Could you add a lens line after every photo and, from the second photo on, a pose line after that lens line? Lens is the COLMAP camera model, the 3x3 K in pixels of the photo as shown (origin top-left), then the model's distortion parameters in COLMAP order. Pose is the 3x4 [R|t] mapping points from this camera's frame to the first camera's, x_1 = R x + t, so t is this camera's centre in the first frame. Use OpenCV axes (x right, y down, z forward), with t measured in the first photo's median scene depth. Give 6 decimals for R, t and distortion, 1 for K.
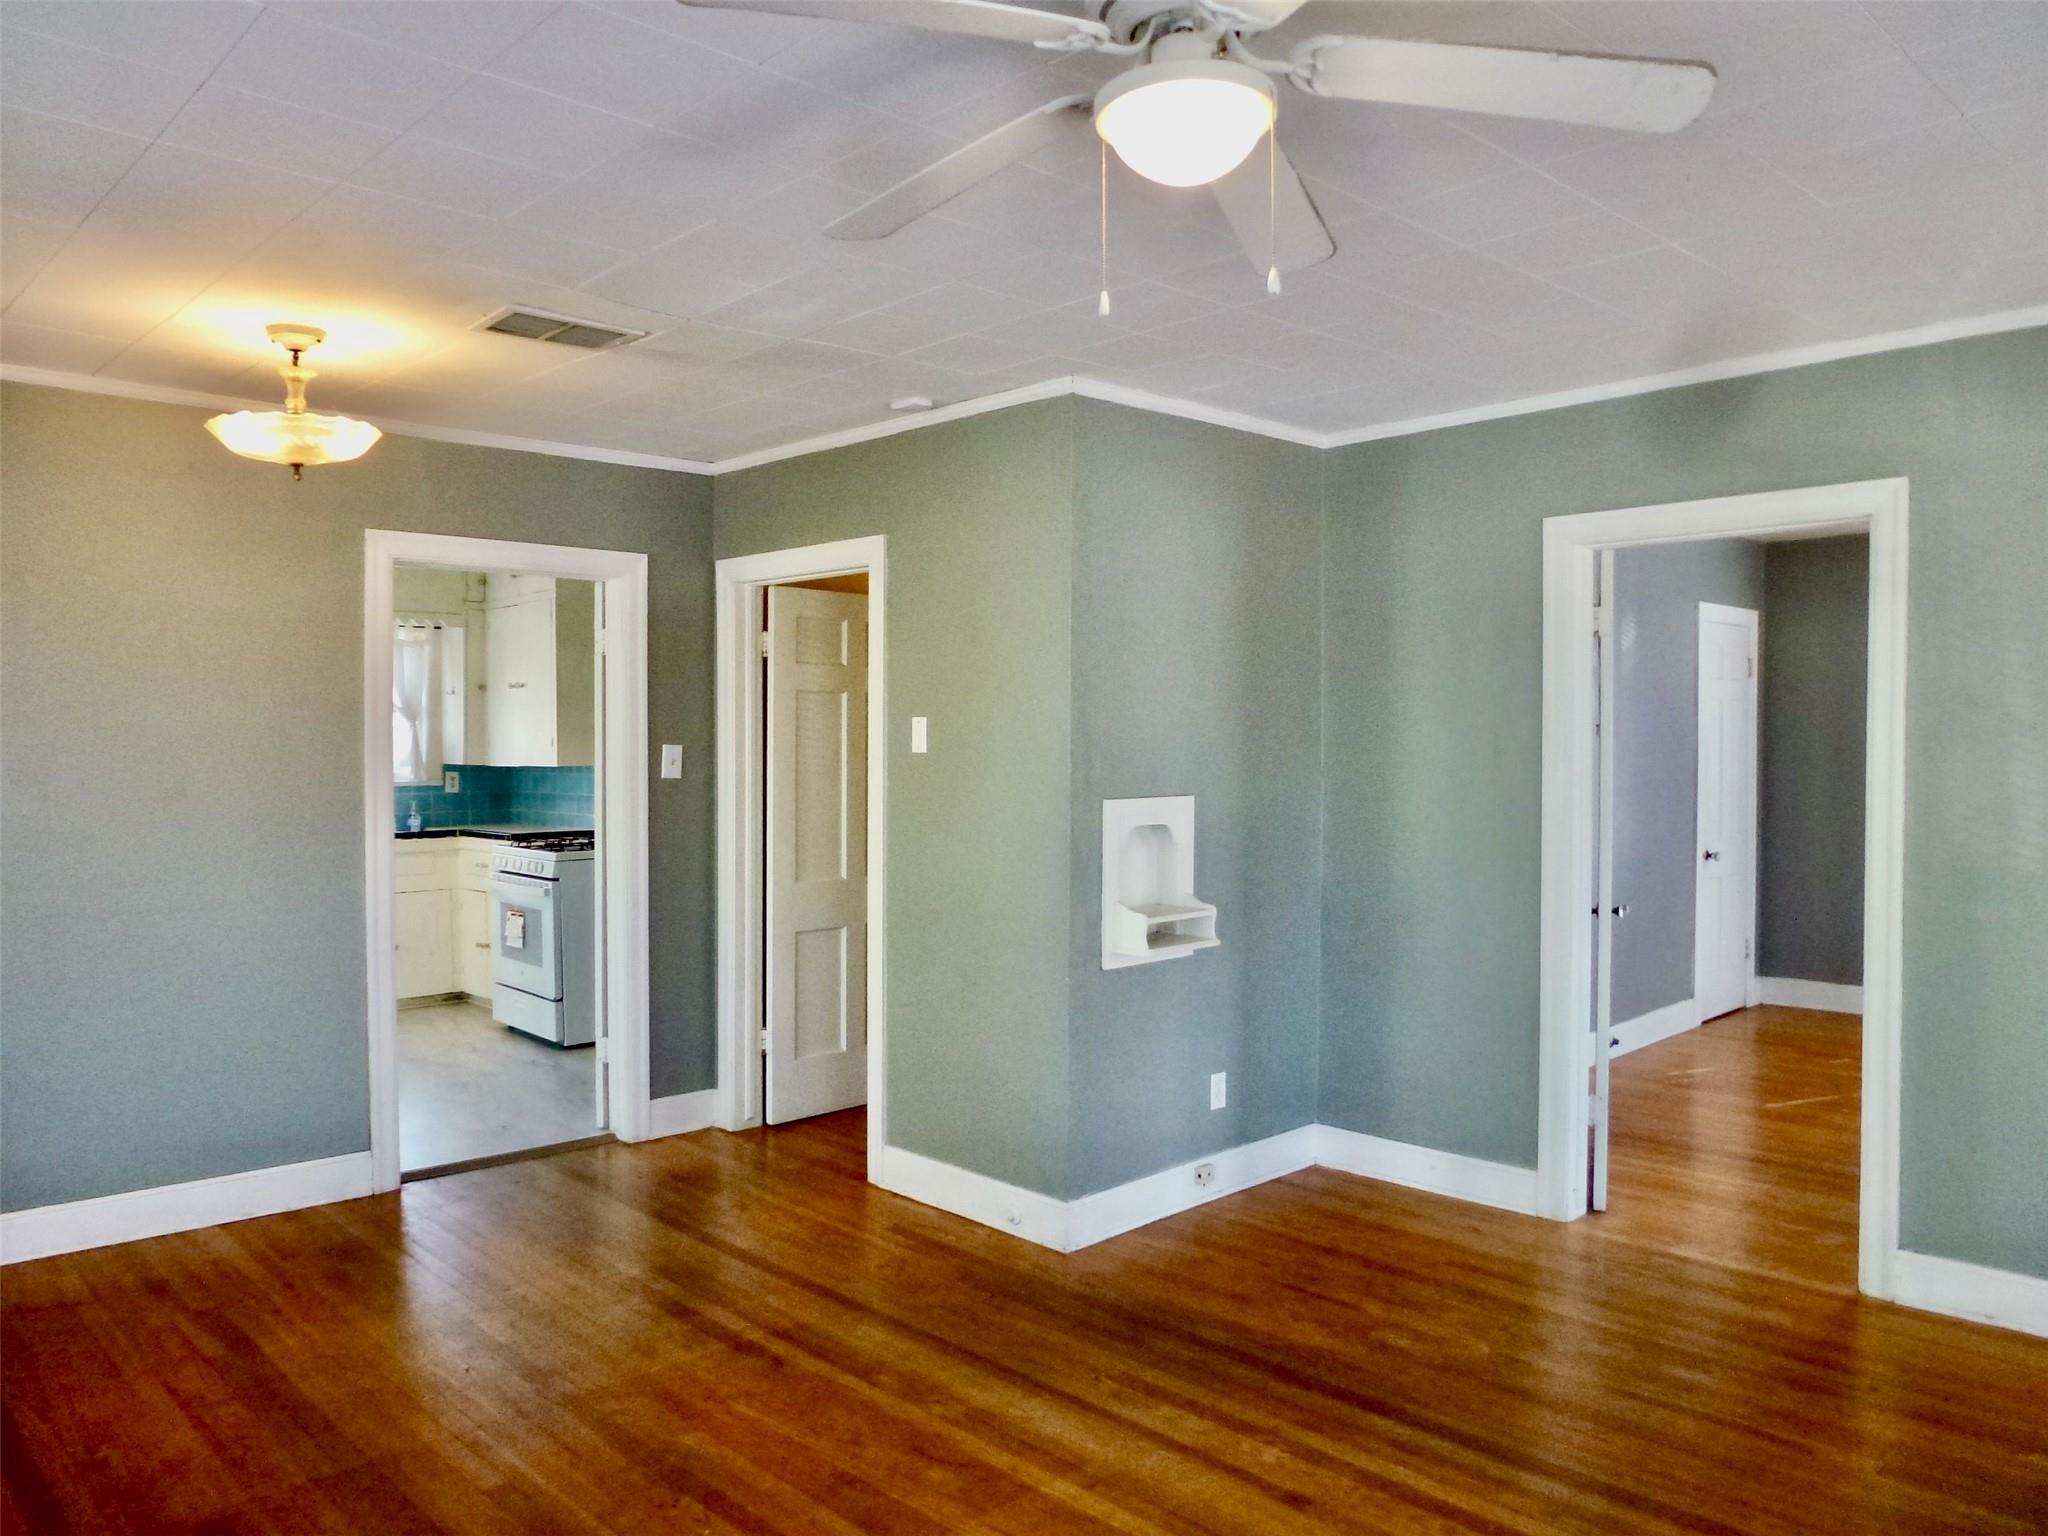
lens RADIAL K [[1468.0, 0, 1024.0], [0, 1468.0, 768.0], [0, 0, 1]] dist [-0.030352, 0.003496]
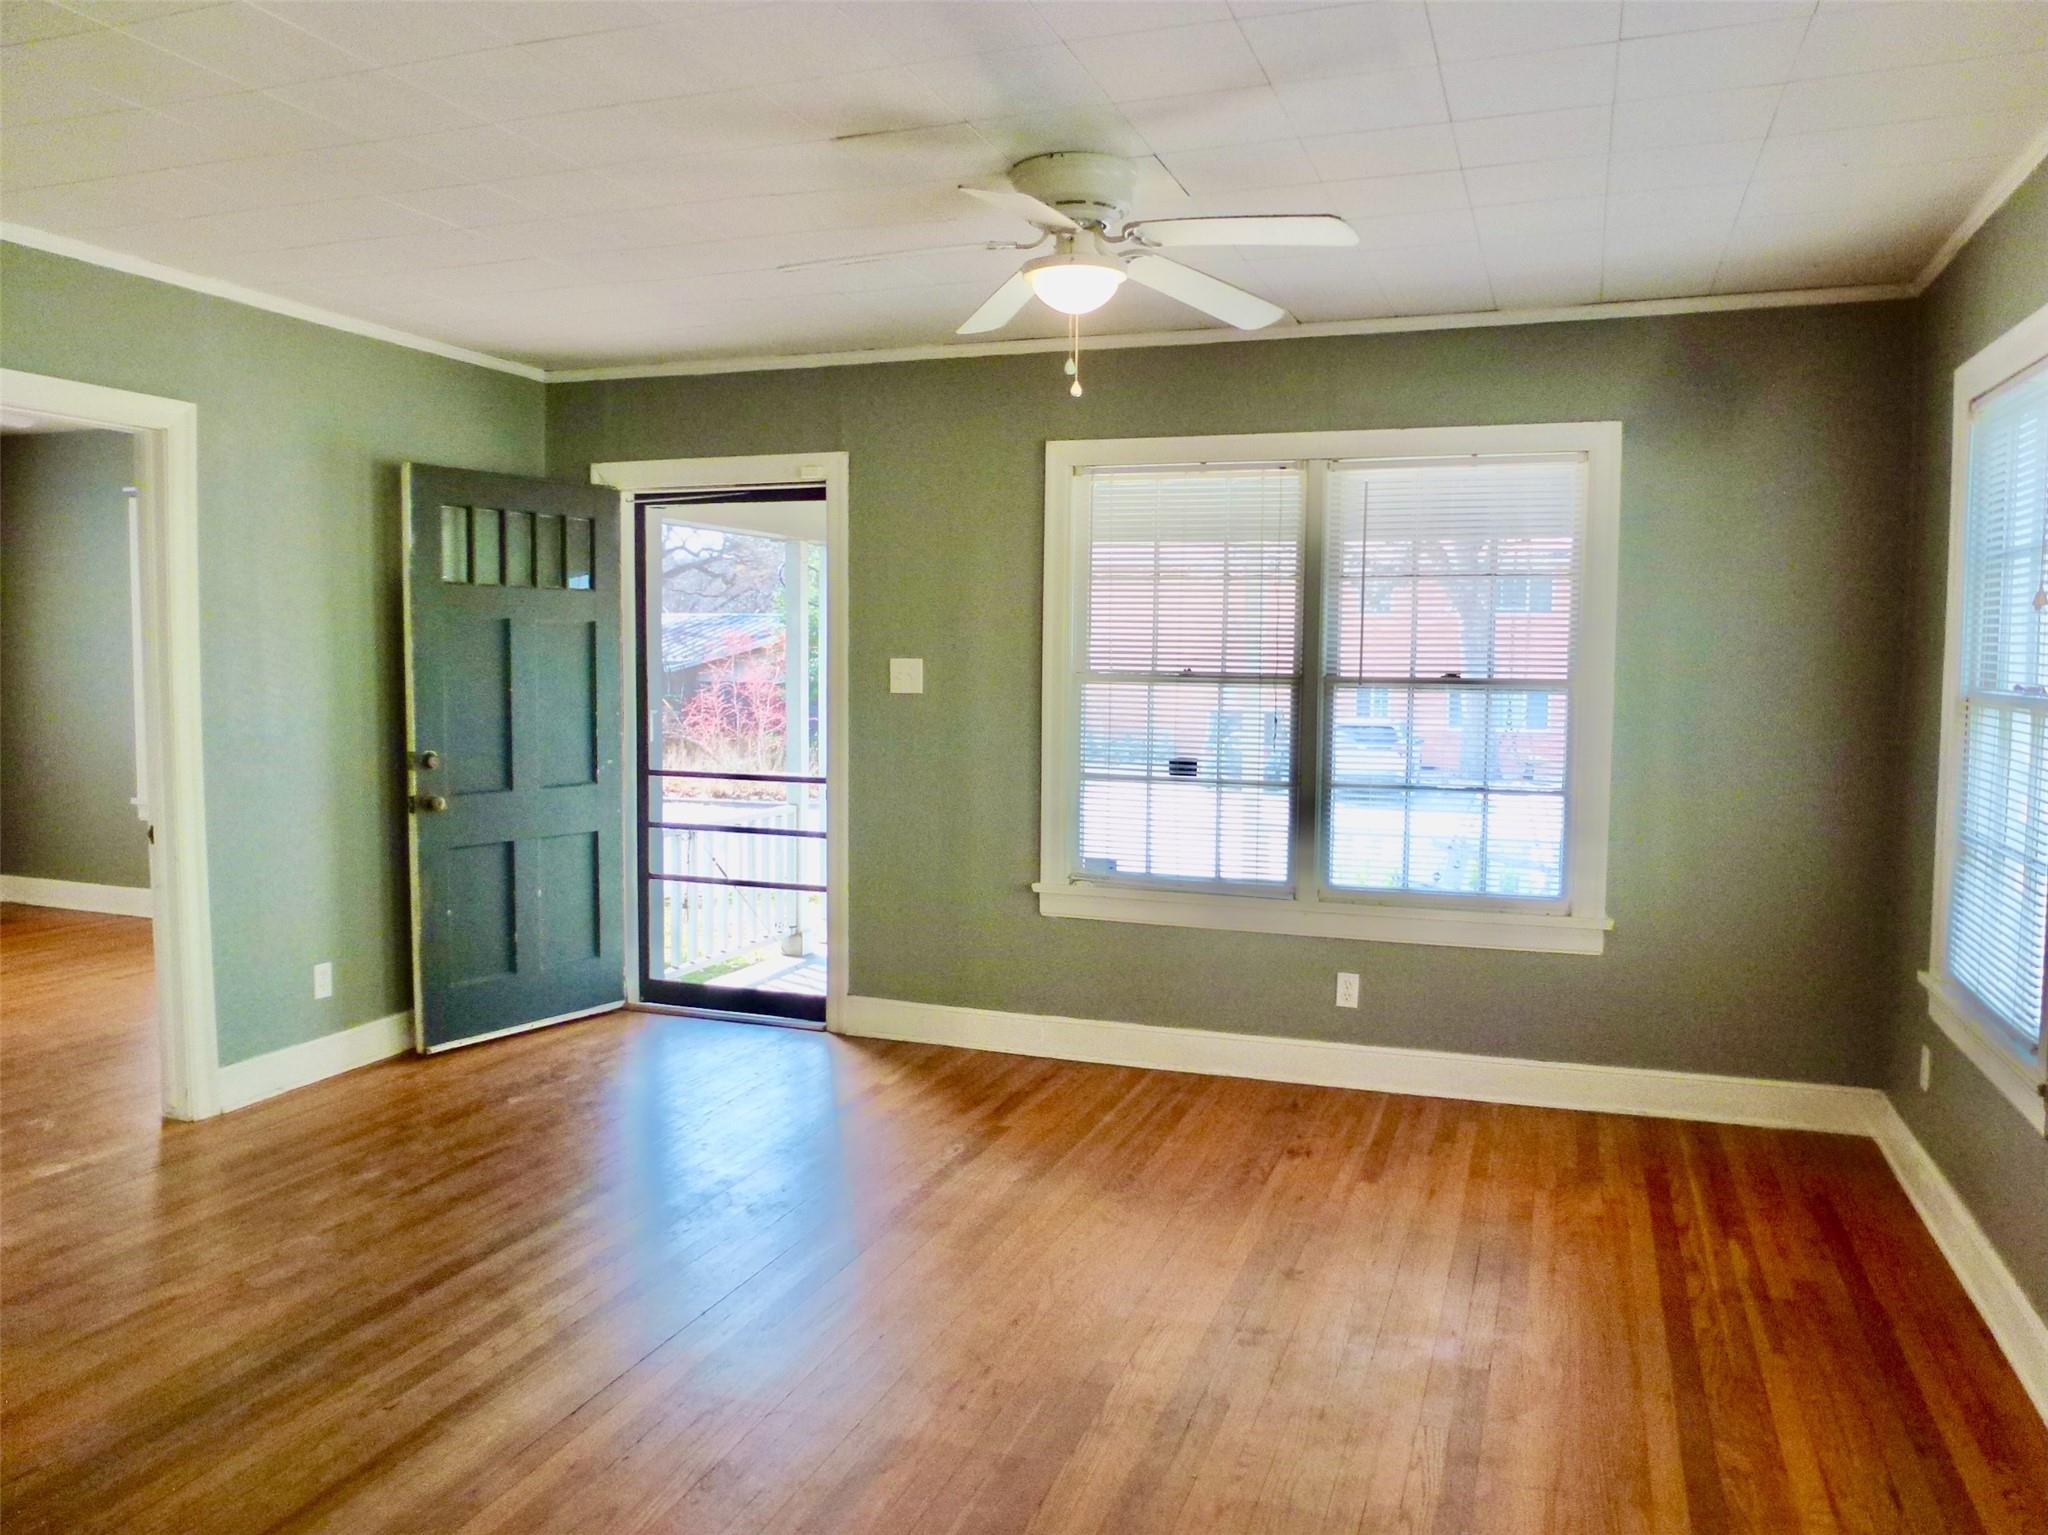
lens RADIAL K [[1468.0, 0, 1024.0], [0, 1468.0, 767.5], [0, 0, 1]] dist [-0.030352, 0.003496]
pose [[-0.424553, -0.084584, 0.901444, -0.810488], [-0.000507, 0.995649, 0.093185, -0.024410], [-0.905403, 0.039105, -0.422748, 0.992950]]
